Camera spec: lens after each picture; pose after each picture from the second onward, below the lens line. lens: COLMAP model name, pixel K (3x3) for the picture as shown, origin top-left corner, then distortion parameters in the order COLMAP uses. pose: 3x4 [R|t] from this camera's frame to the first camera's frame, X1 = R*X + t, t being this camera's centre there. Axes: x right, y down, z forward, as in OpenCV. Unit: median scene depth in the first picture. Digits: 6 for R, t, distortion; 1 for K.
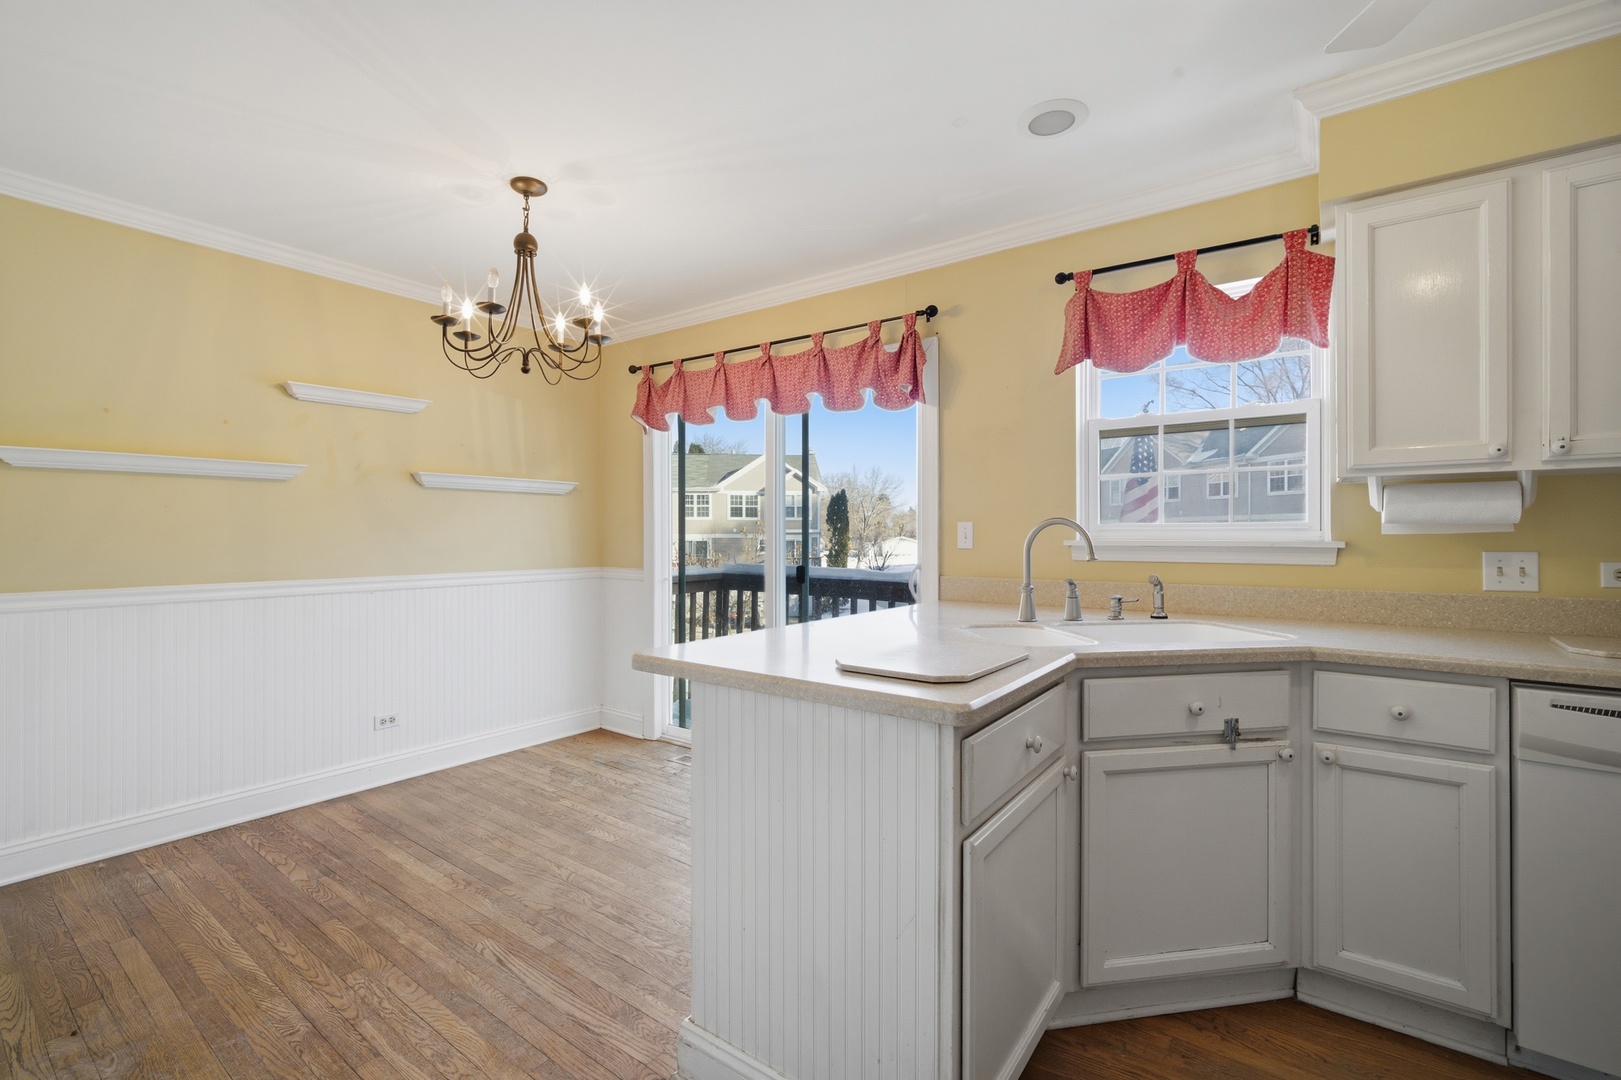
lens RADIAL K [[703.4, 0, 811.0], [0, 703.4, 526.2], [0, 0, 1]] dist [-0.012002, 0.001792]
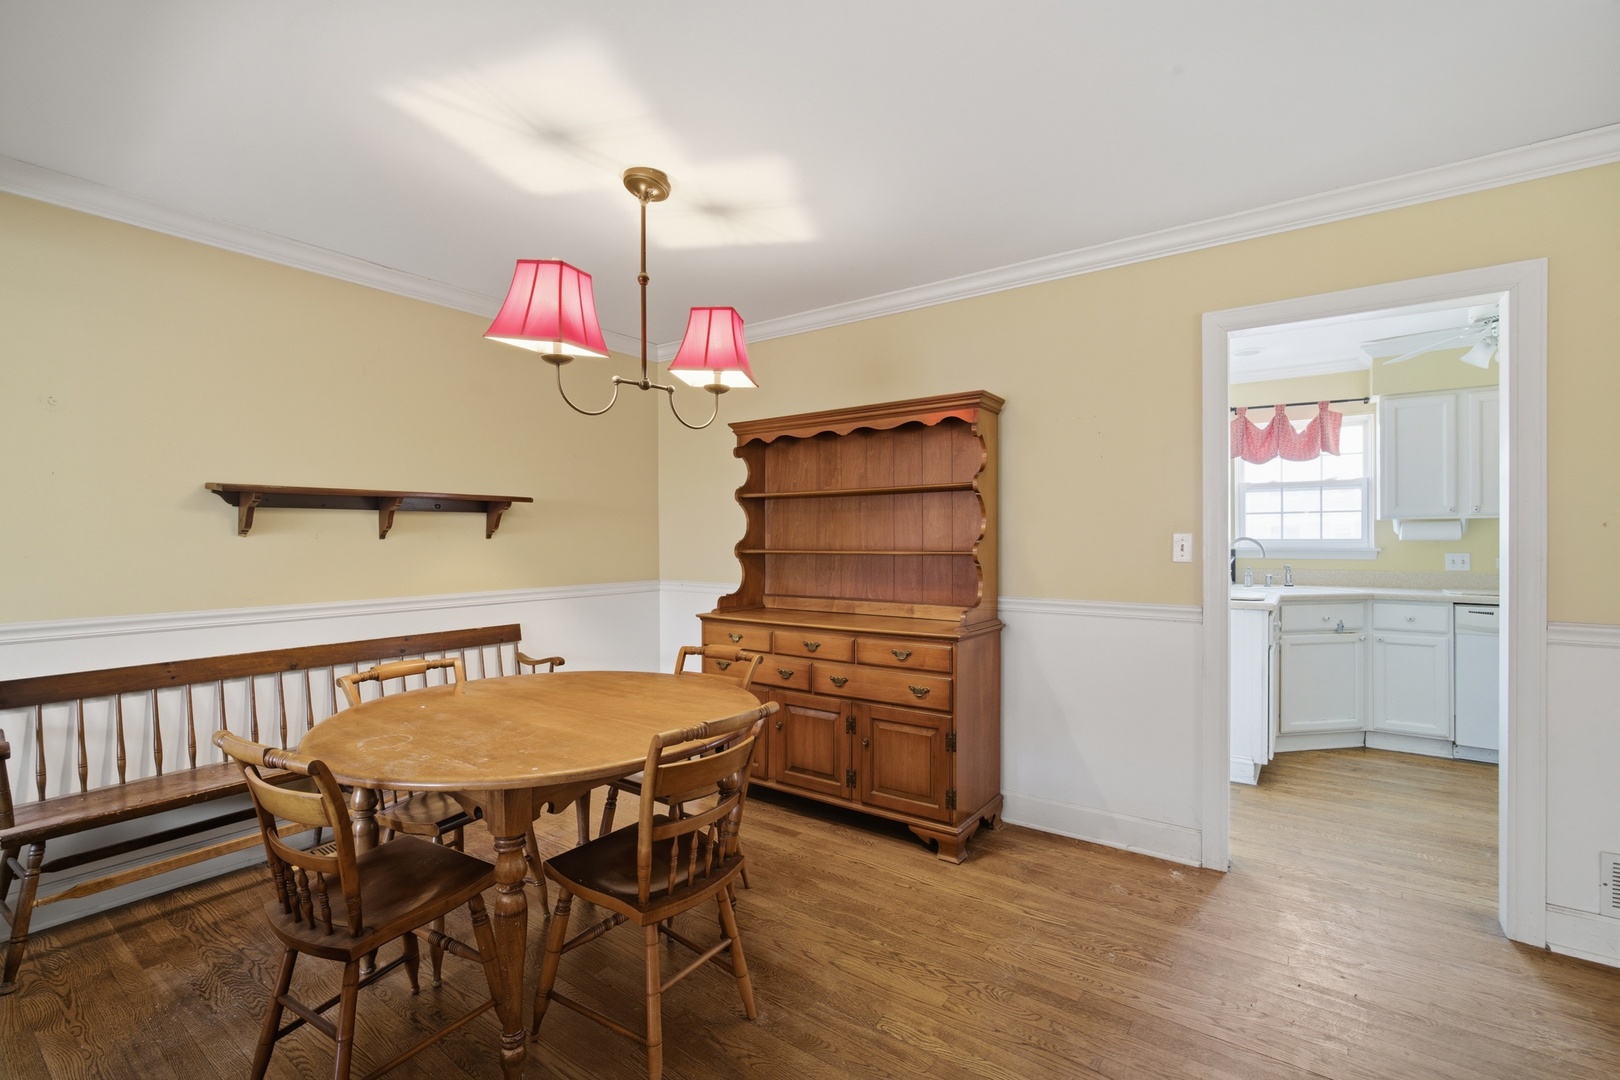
lens RADIAL K [[702.9, 0, 814.4], [0, 702.9, 535.0], [0, 0, 1]] dist [-0.012002, 0.001792]
pose [[0.999920, -0.004067, 0.012001, -0.946828], [0.004028, 0.999987, 0.003240, -0.031022], [-0.012014, -0.003191, 0.999923, -1.056607]]
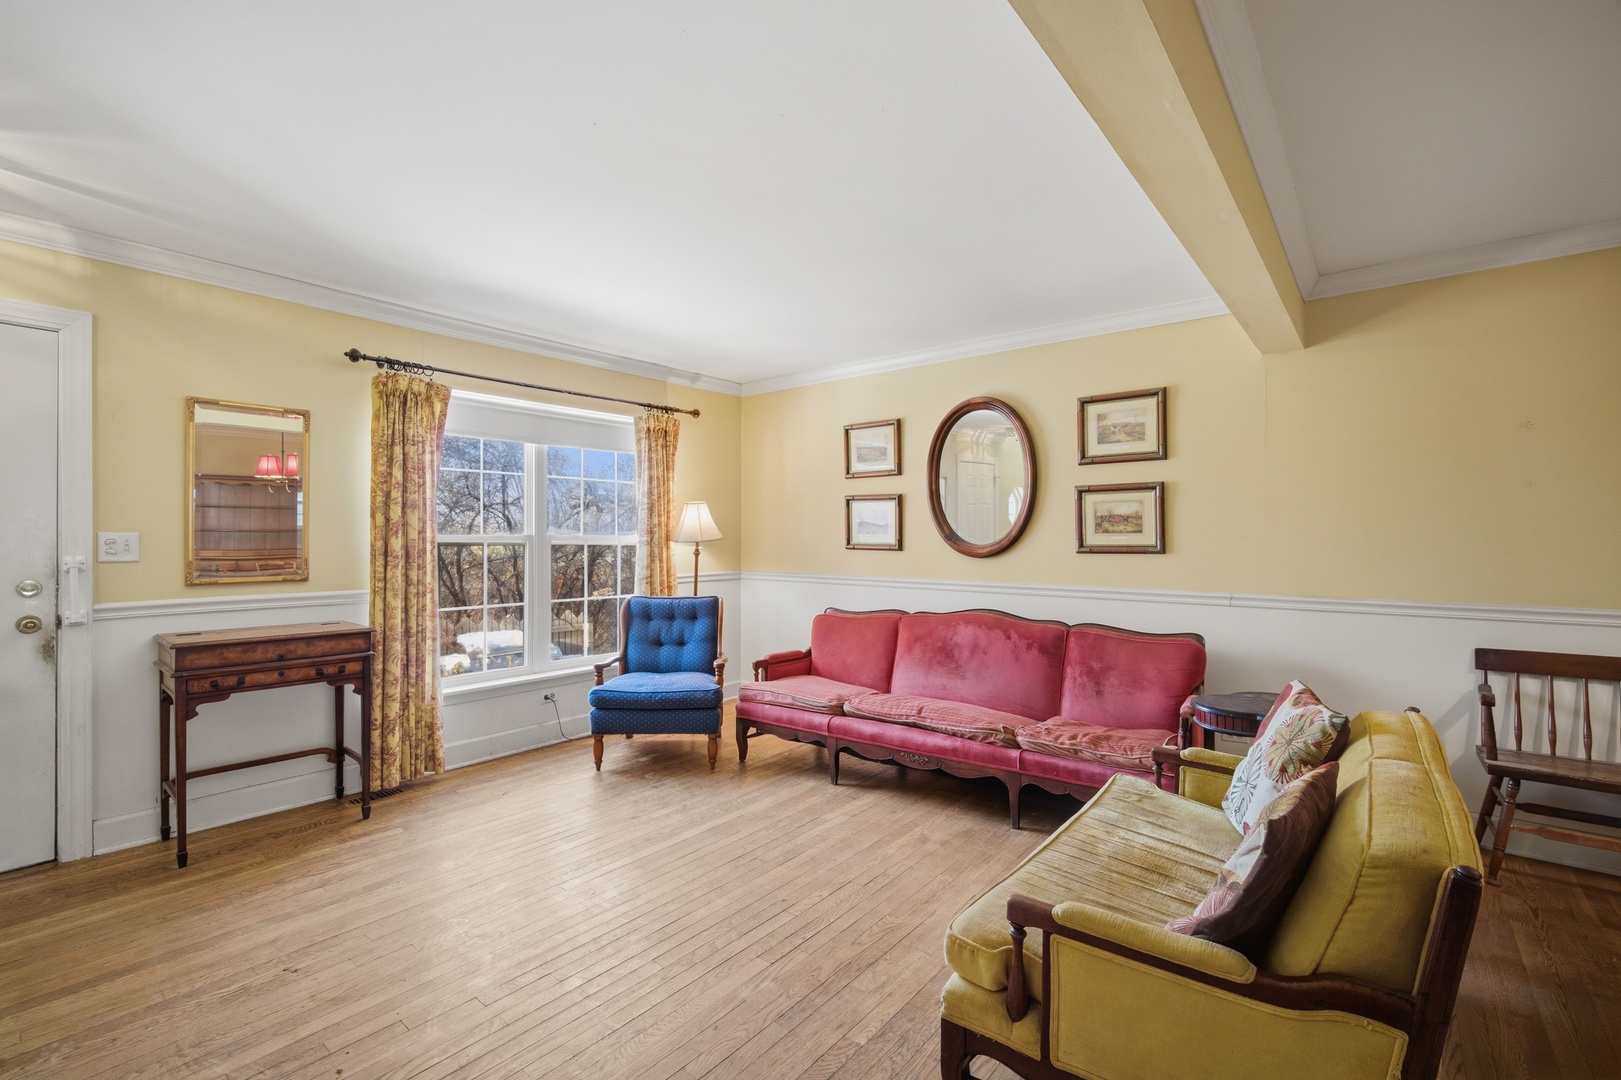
lens RADIAL K [[703.4, 0, 810.7], [0, 703.4, 537.1], [0, 0, 1]] dist [-0.012002, 0.001792]
pose [[-0.054552, -0.001606, -0.998510, -0.741333], [0.008357, 0.999963, -0.002065, -0.037047], [0.998476, -0.008457, -0.054537, -1.234968]]
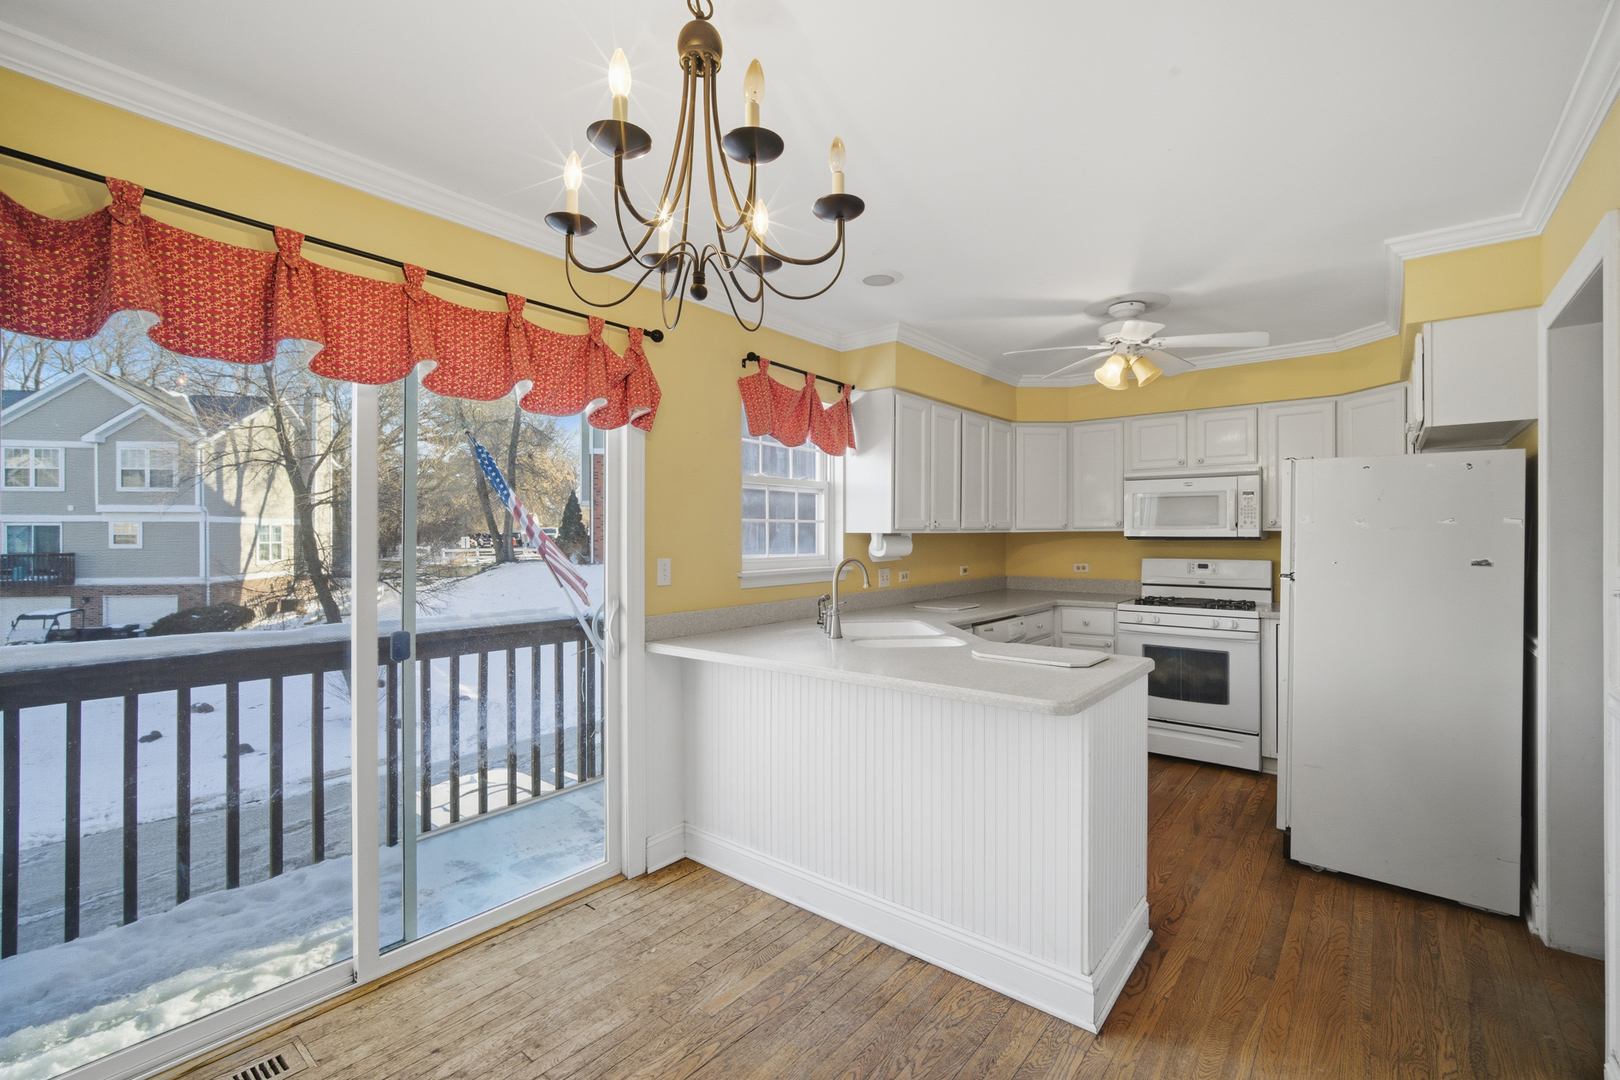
lens RADIAL K [[702.9, 0, 800.6], [0, 702.9, 536.3], [0, 0, 1]] dist [-0.012002, 0.001792]
pose [[0.060191, 0.001050, 0.998186, -1.021016], [-0.011223, 0.999937, -0.000375, -0.051398], [-0.998124, -0.011180, 0.060199, 1.006443]]
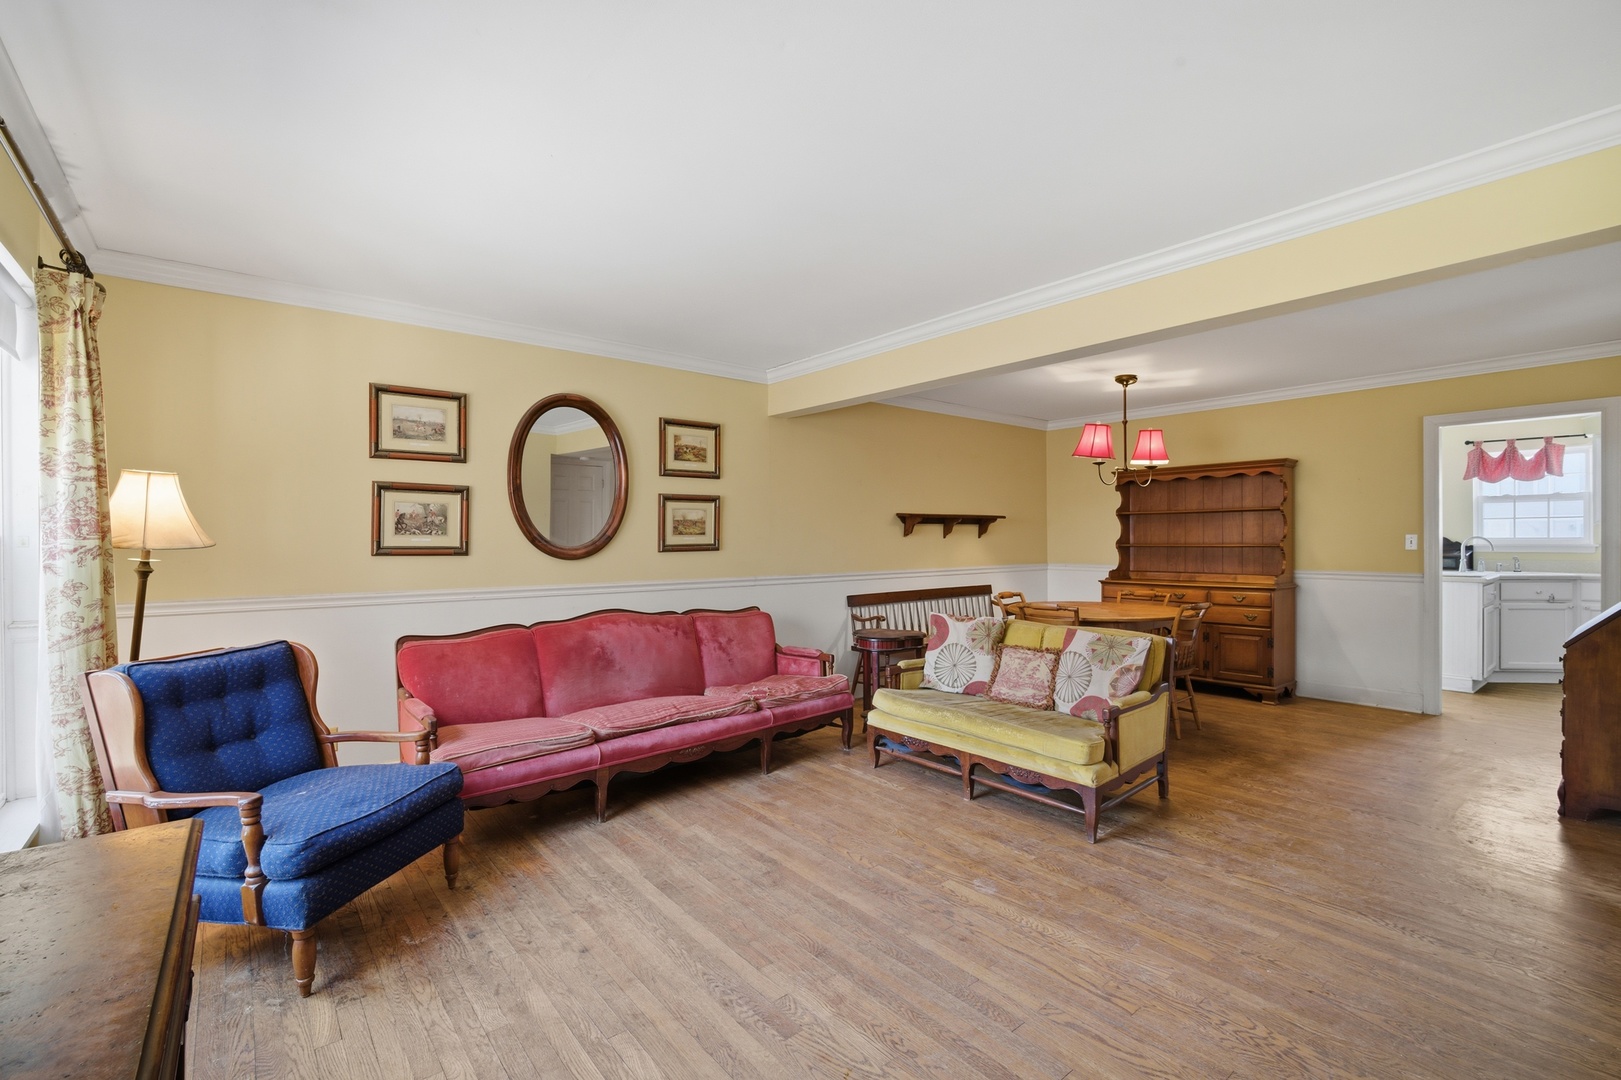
lens RADIAL K [[703.4, 0, 809.7], [0, 703.4, 538.1], [0, 0, 1]] dist [-0.012002, 0.001792]
pose [[0.966830, -0.005446, -0.255363, -1.597273], [0.007302, 0.999953, 0.006320, -0.044563], [0.255317, -0.007975, 0.966824, -2.519828]]
